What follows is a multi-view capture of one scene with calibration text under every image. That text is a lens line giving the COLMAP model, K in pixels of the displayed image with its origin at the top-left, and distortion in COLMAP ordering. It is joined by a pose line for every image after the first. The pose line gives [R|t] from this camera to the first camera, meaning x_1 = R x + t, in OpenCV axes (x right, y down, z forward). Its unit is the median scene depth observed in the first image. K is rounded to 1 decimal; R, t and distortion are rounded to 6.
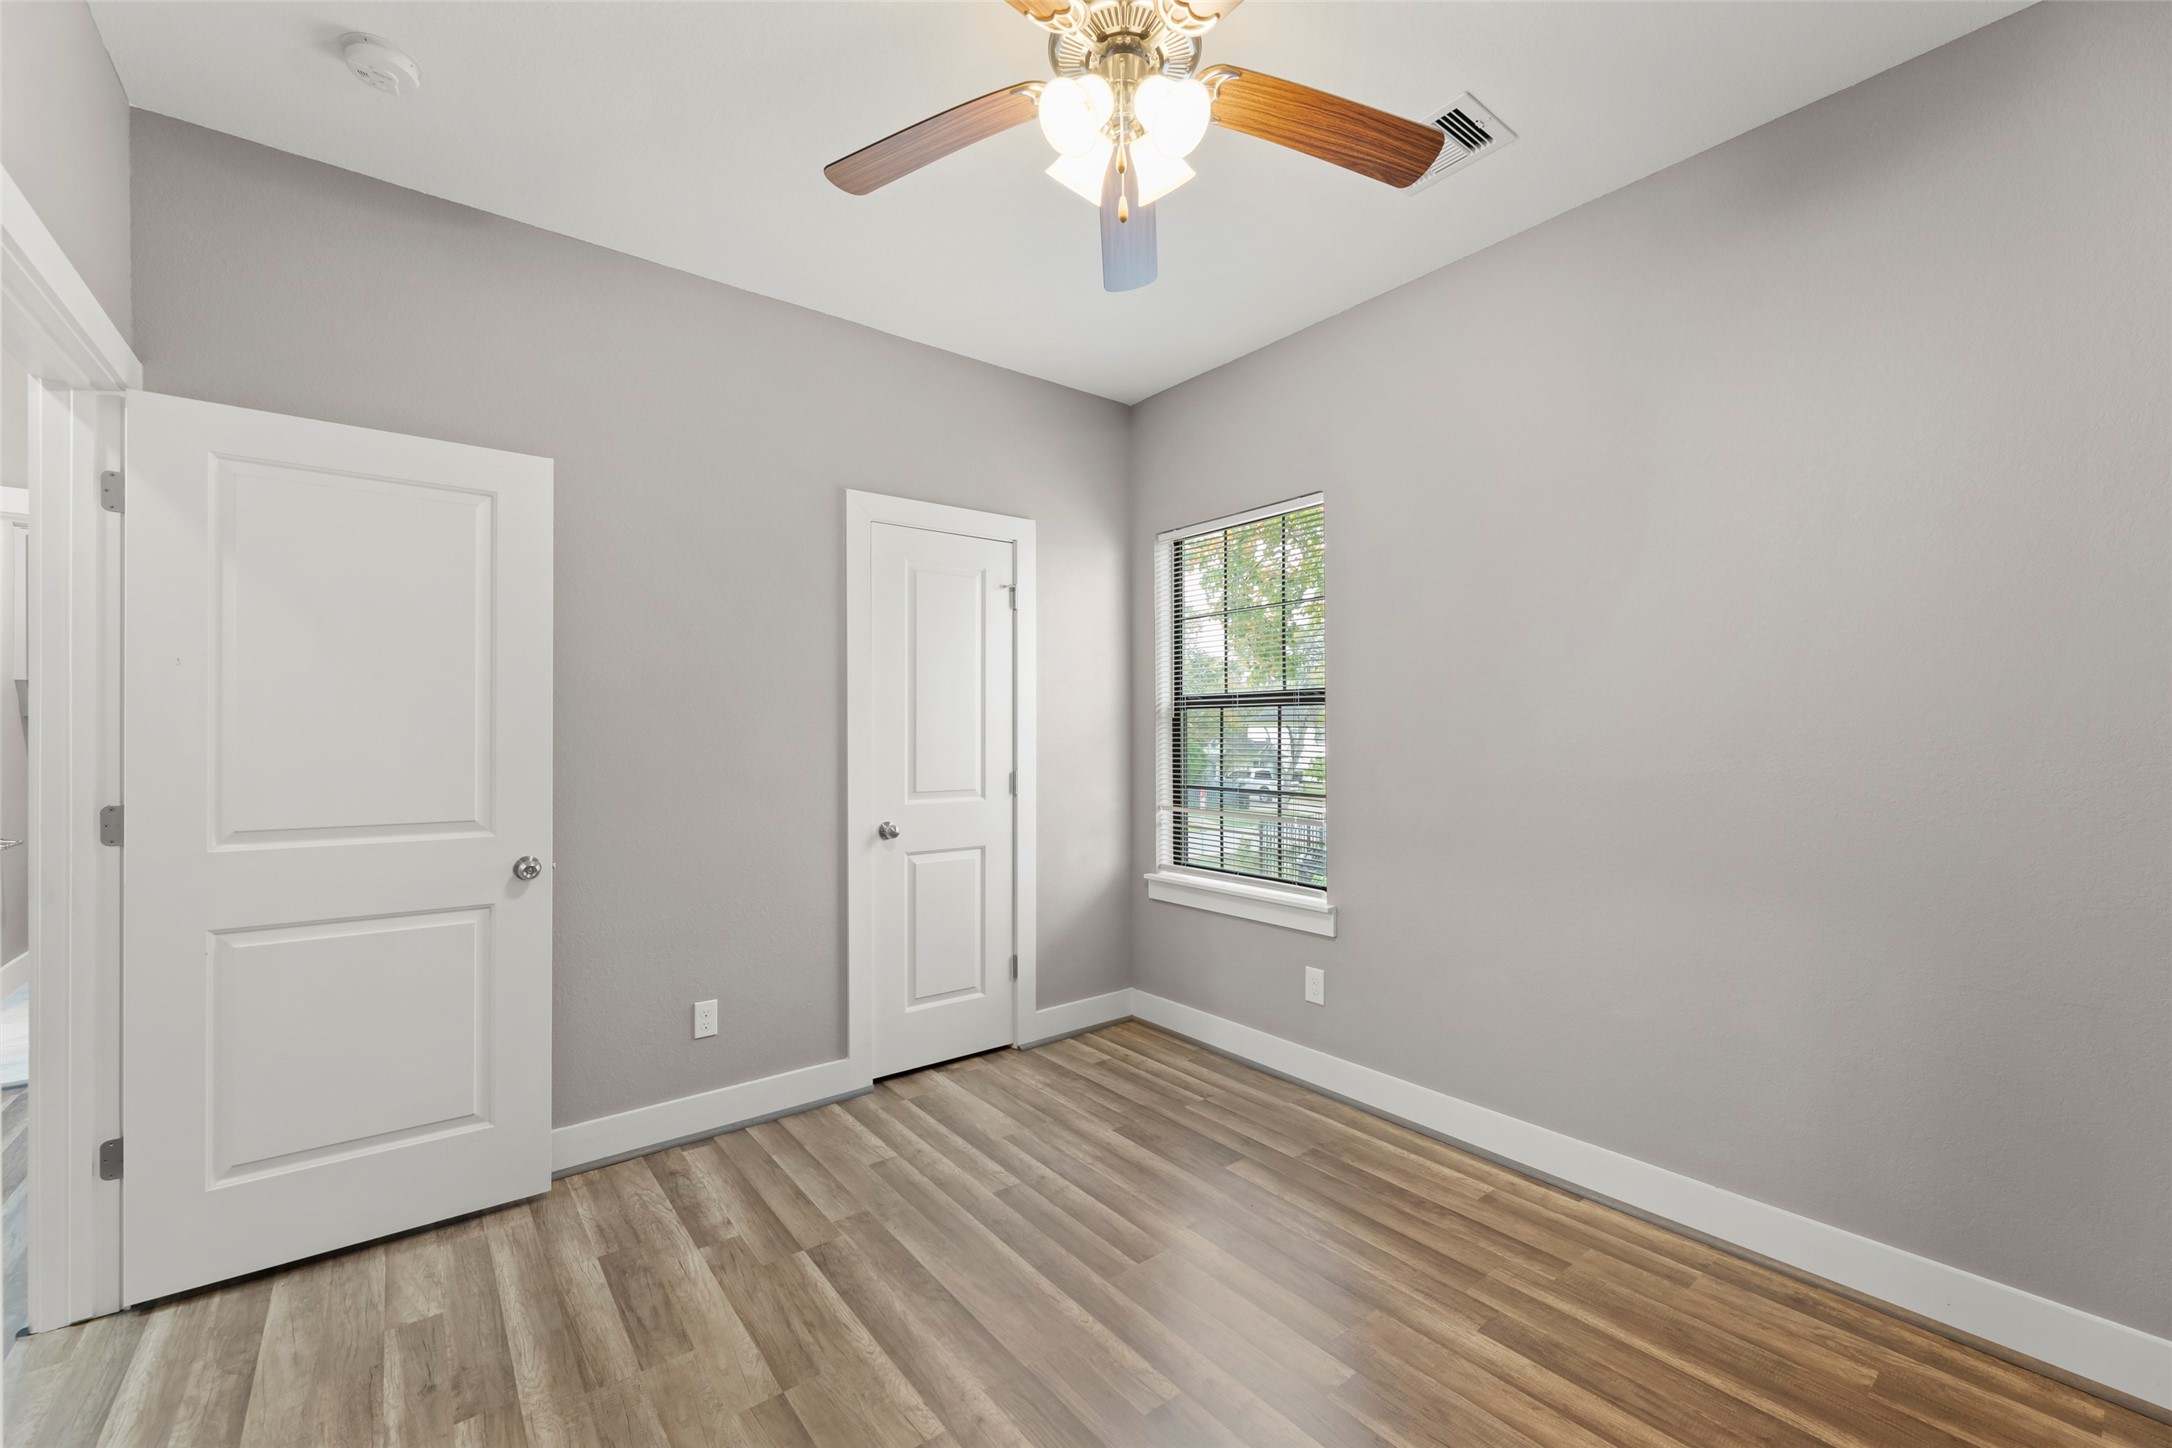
lens RADIAL K [[878.3, 0, 1077.6], [0, 878.3, 739.1], [0, 0, 1]] dist [-0.000426, -0.000025]
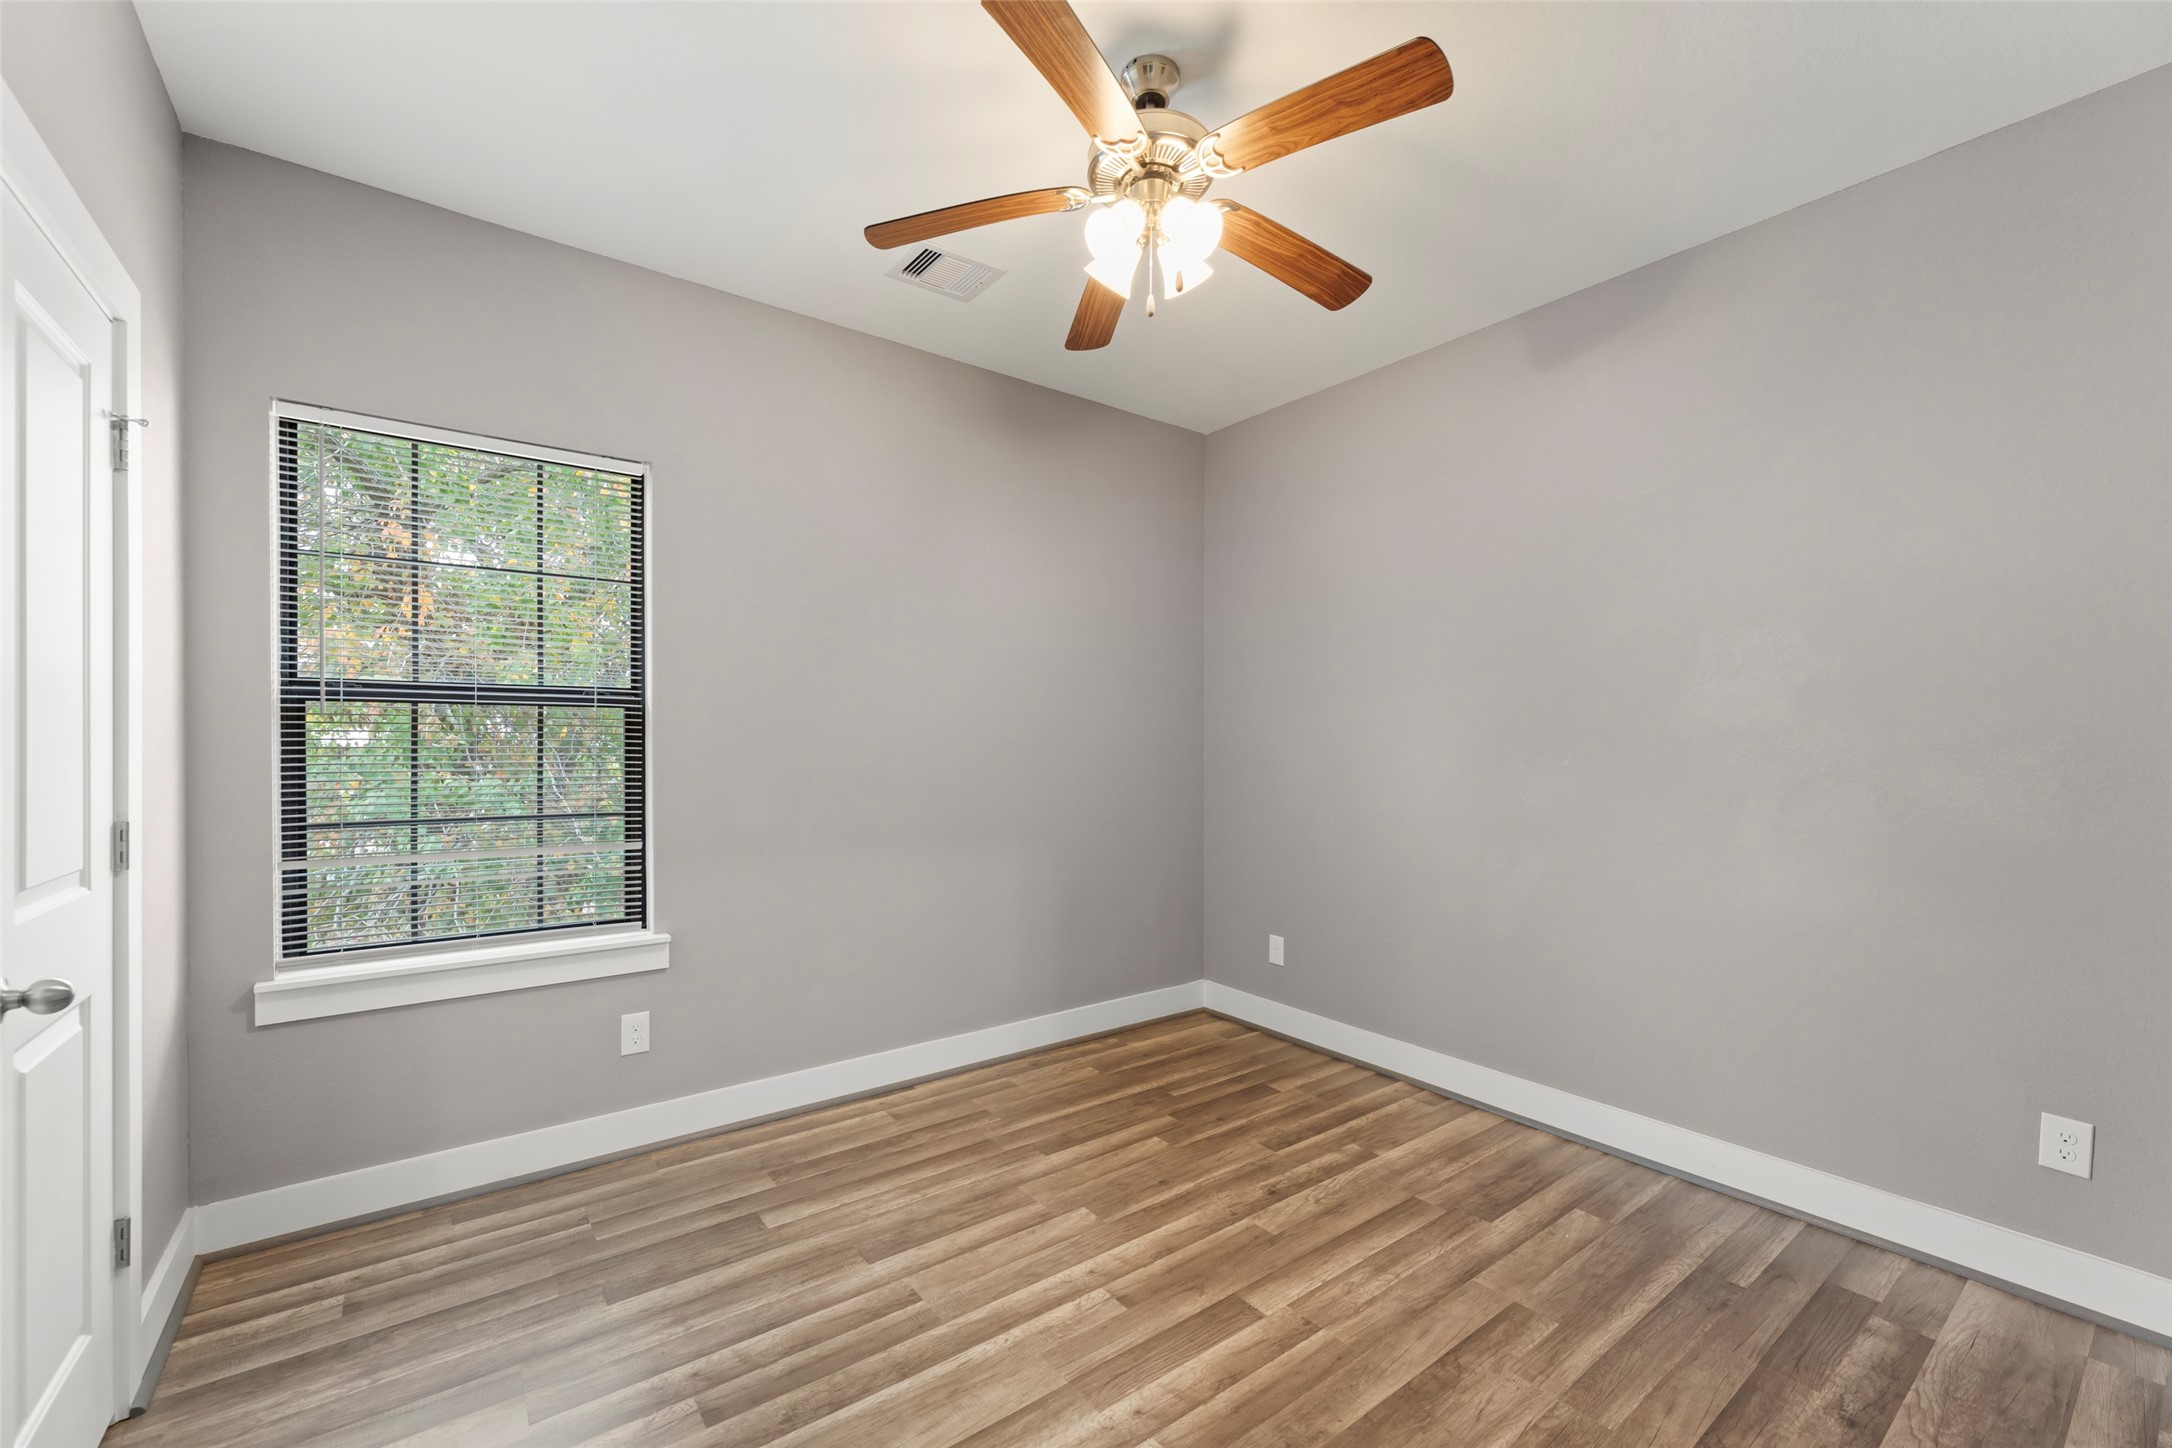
lens RADIAL K [[880.4, 0, 1090.0], [0, 880.4, 744.5], [0, 0, 1]] dist [0.000129, 0.000015]
pose [[0.011459, 0.000753, 0.999934, -0.722032], [0.004745, 0.999988, -0.000807, -0.000311], [-0.999923, 0.004754, 0.011455, 0.661753]]
